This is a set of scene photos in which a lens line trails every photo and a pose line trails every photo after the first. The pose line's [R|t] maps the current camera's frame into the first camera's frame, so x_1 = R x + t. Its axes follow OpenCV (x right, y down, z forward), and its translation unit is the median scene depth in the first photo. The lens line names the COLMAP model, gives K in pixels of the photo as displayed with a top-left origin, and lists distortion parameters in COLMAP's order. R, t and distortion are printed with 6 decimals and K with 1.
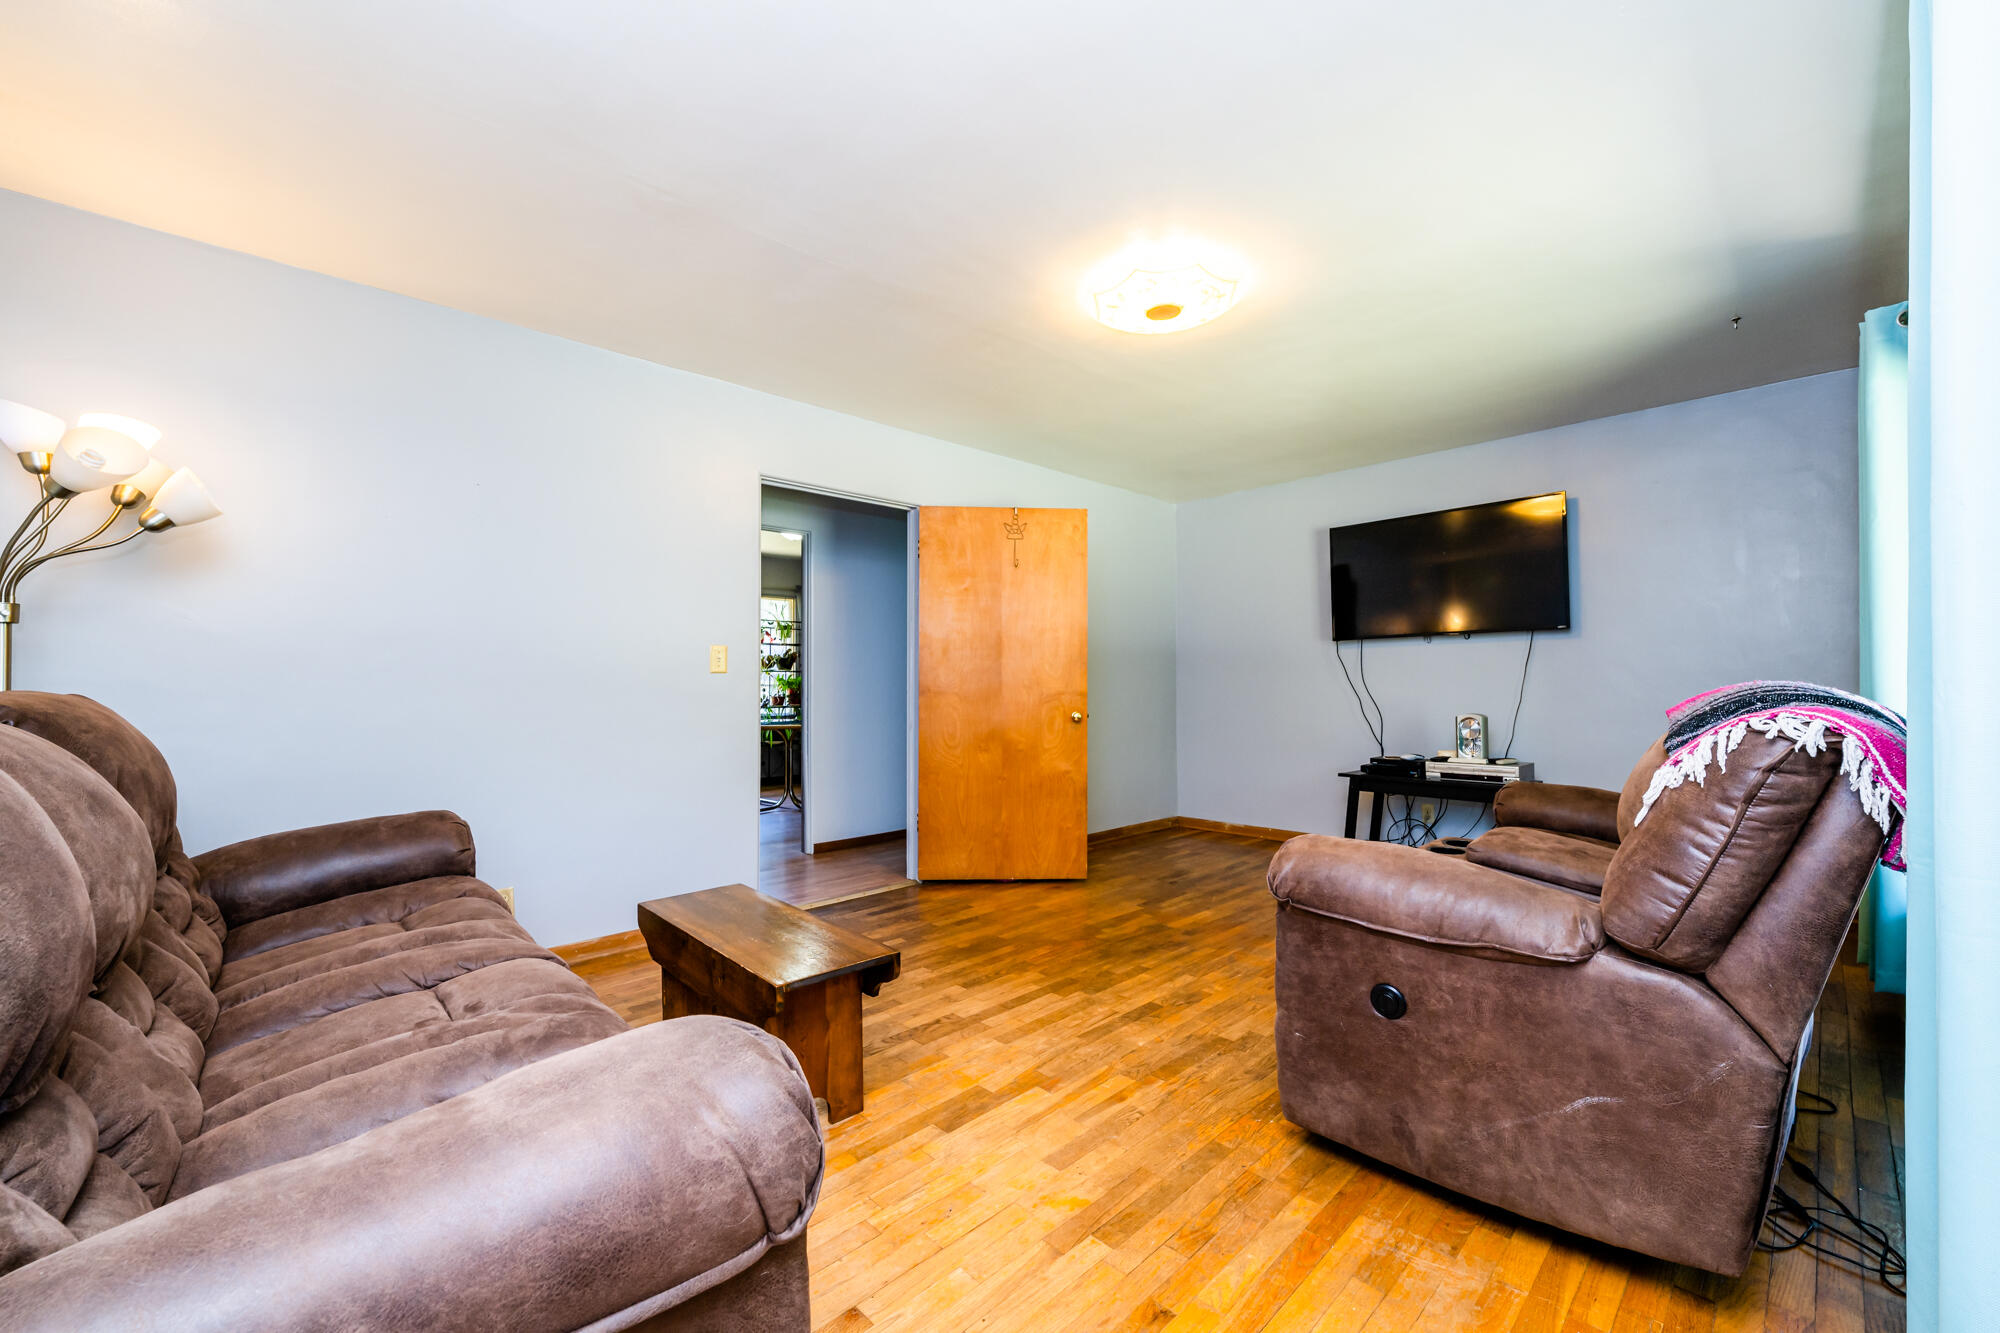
lens RADIAL K [[805.4, 0, 1001.4], [0, 805.4, 674.4], [0, 0, 1]] dist [-0.000933, 0.000075]
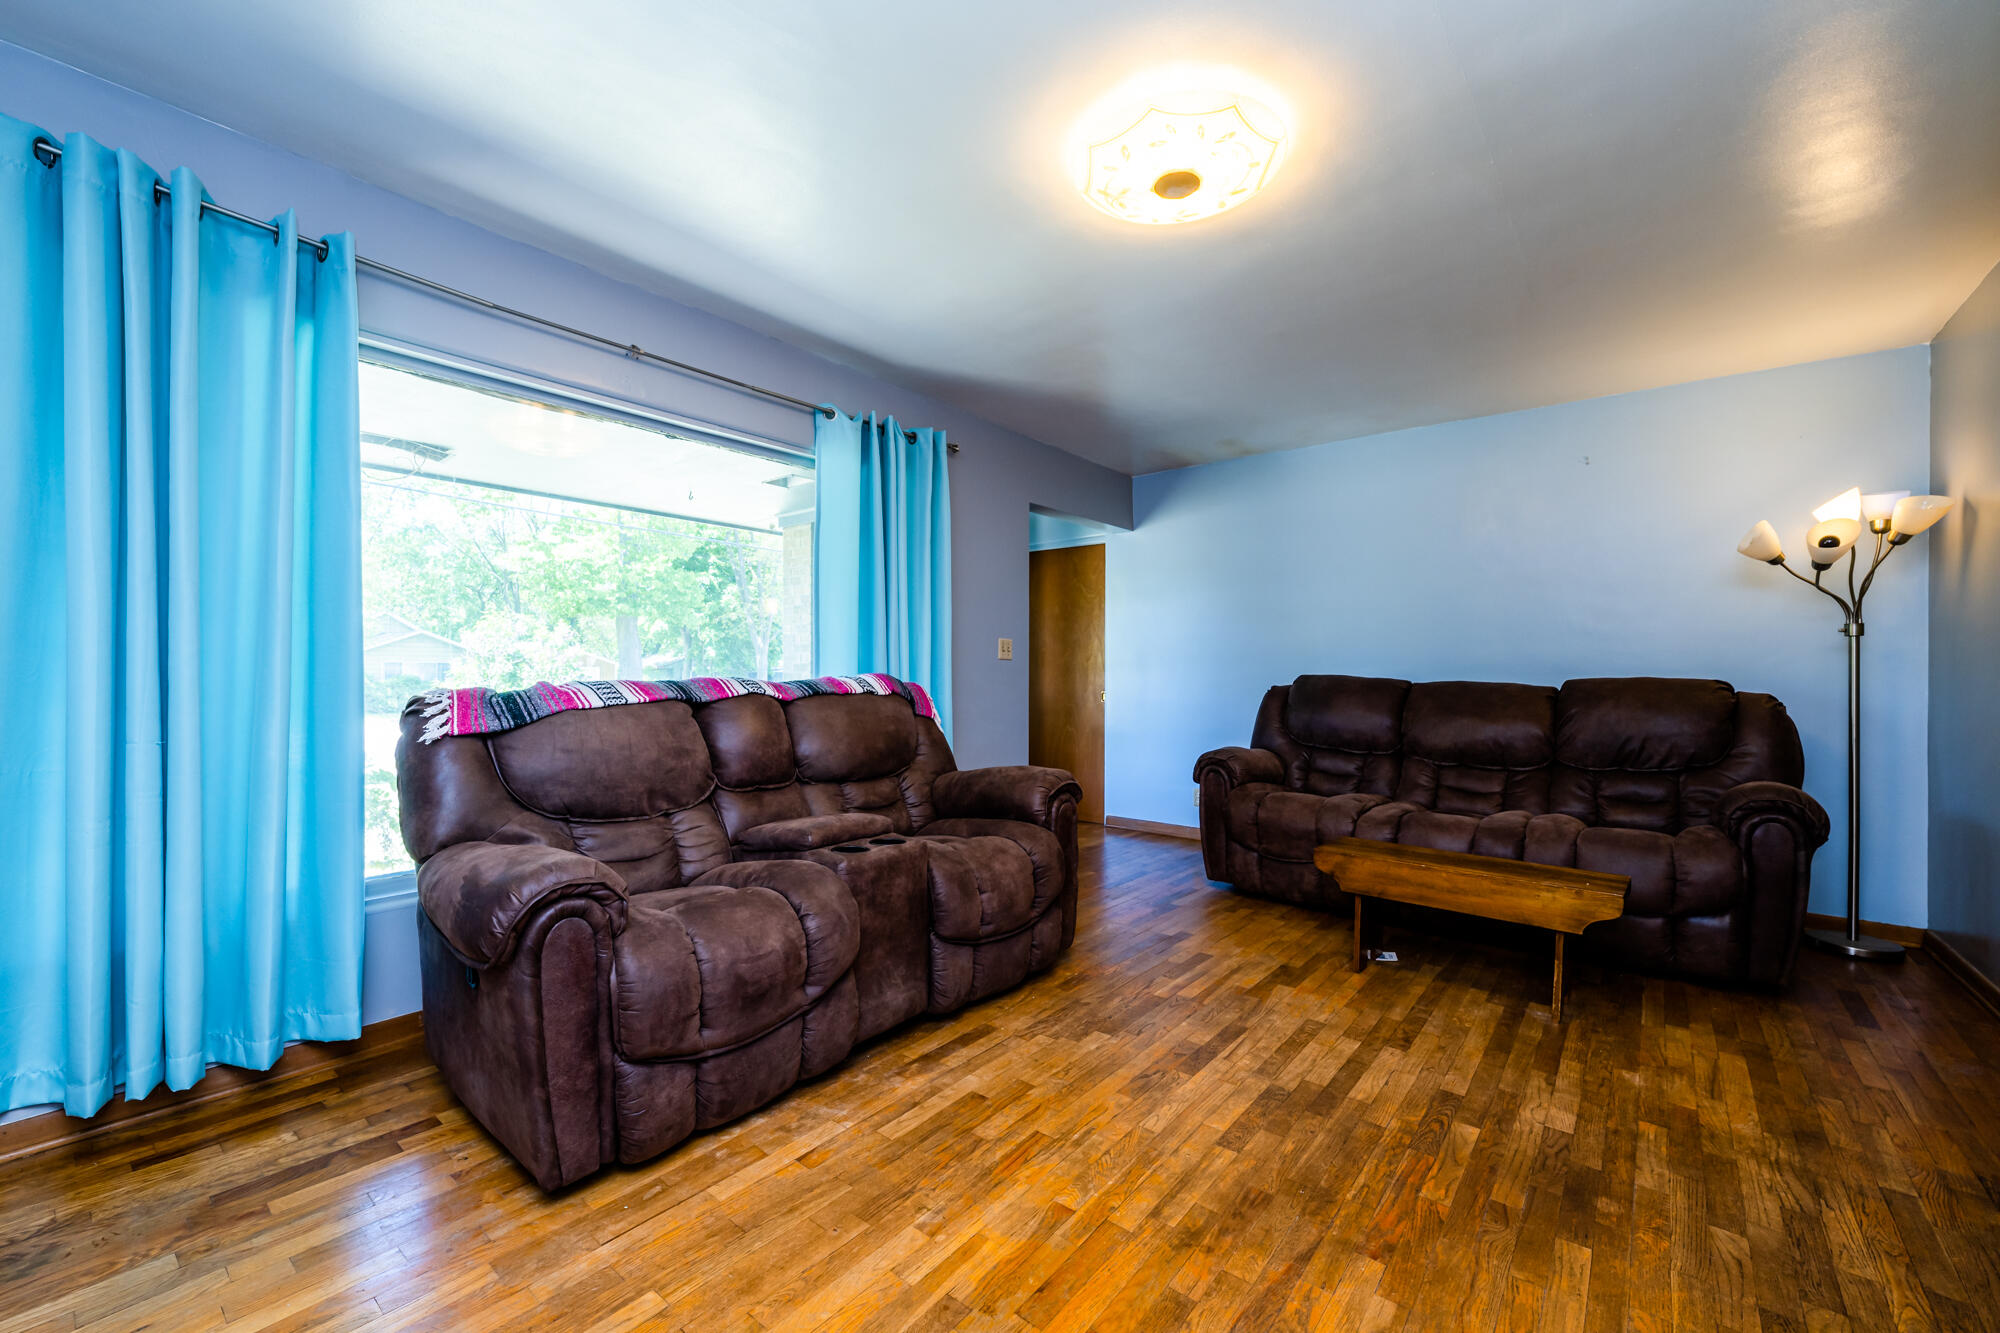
lens RADIAL K [[805.4, 0, 1001.4], [0, 805.4, 674.4], [0, 0, 1]] dist [-0.000933, 0.000075]
pose [[-0.992856, -0.000528, -0.119316, 0.438225], [0.000082, 0.999987, -0.005107, 0.011915], [0.119317, -0.005081, -0.992843, 1.655446]]
